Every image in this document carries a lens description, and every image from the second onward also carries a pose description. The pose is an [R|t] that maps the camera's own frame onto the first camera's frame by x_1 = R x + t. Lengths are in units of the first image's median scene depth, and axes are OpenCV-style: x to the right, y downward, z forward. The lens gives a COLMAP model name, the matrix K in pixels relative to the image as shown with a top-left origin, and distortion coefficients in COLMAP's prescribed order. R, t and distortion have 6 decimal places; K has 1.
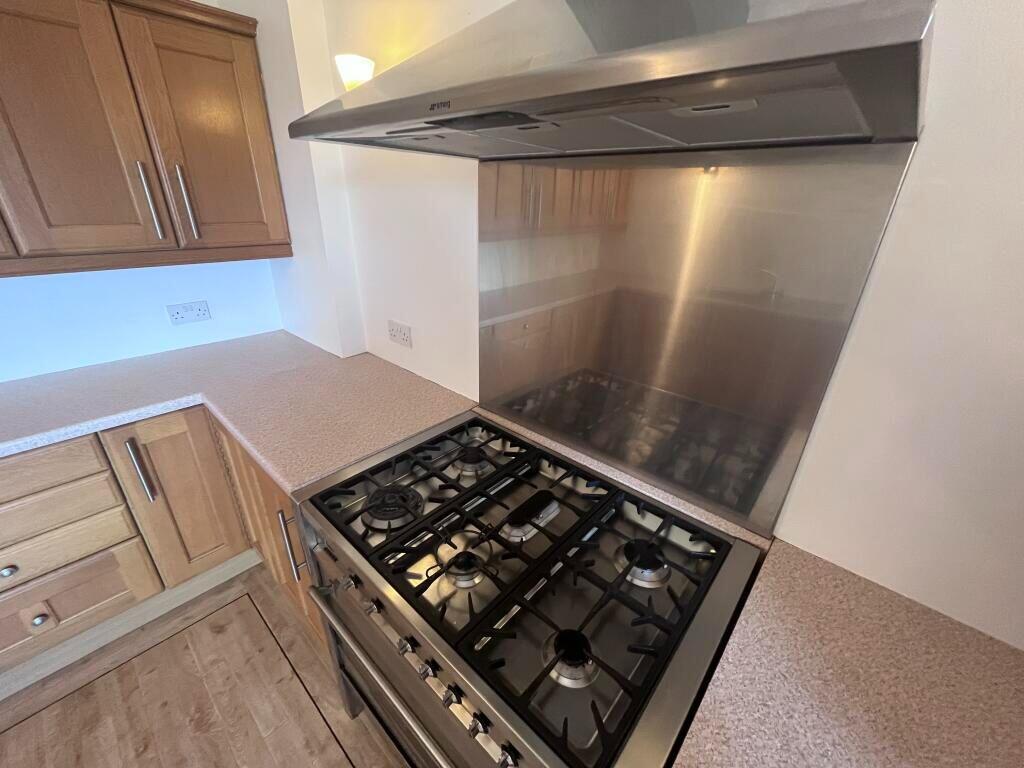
lens RADIAL K [[415.3, 0, 511.5], [0, 415.3, 386.4], [0, 0, 1]] dist [-0.000045, -0.000031]
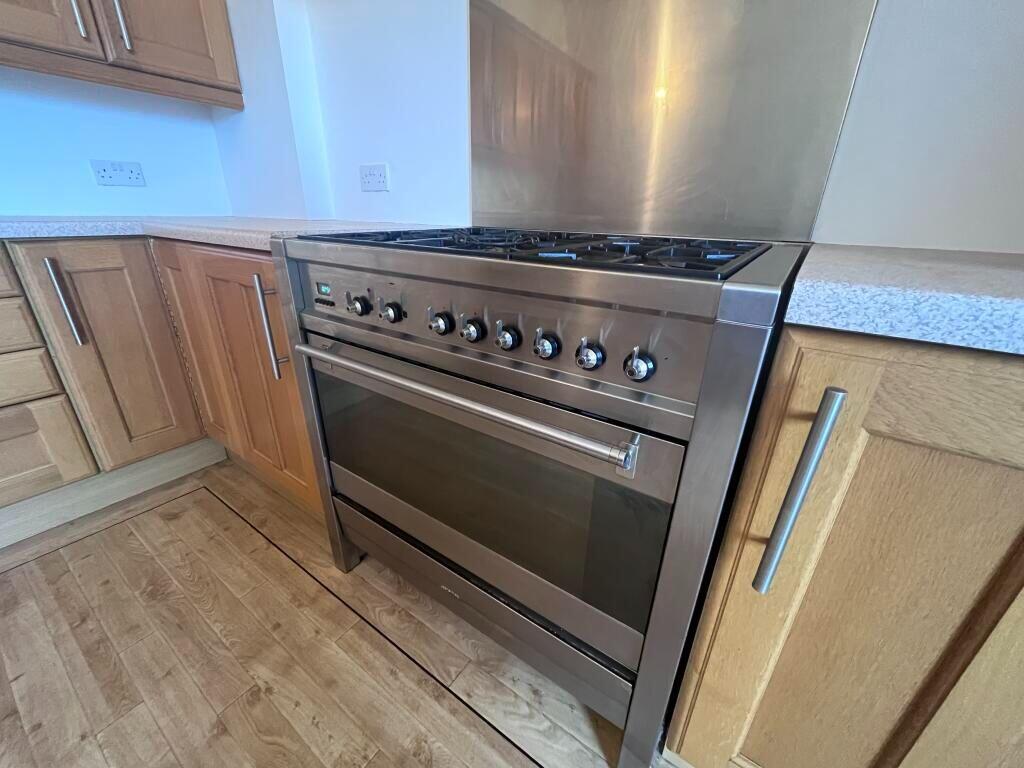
lens RADIAL K [[415.3, 0, 510.4], [0, 415.3, 383.7], [0, 0, 1]] dist [-0.000045, -0.000031]
pose [[0.992278, -0.055813, 0.110766, -0.110385], [0.059461, 0.997783, -0.029905, 0.424298], [-0.108851, 0.036261, 0.993396, 0.085655]]
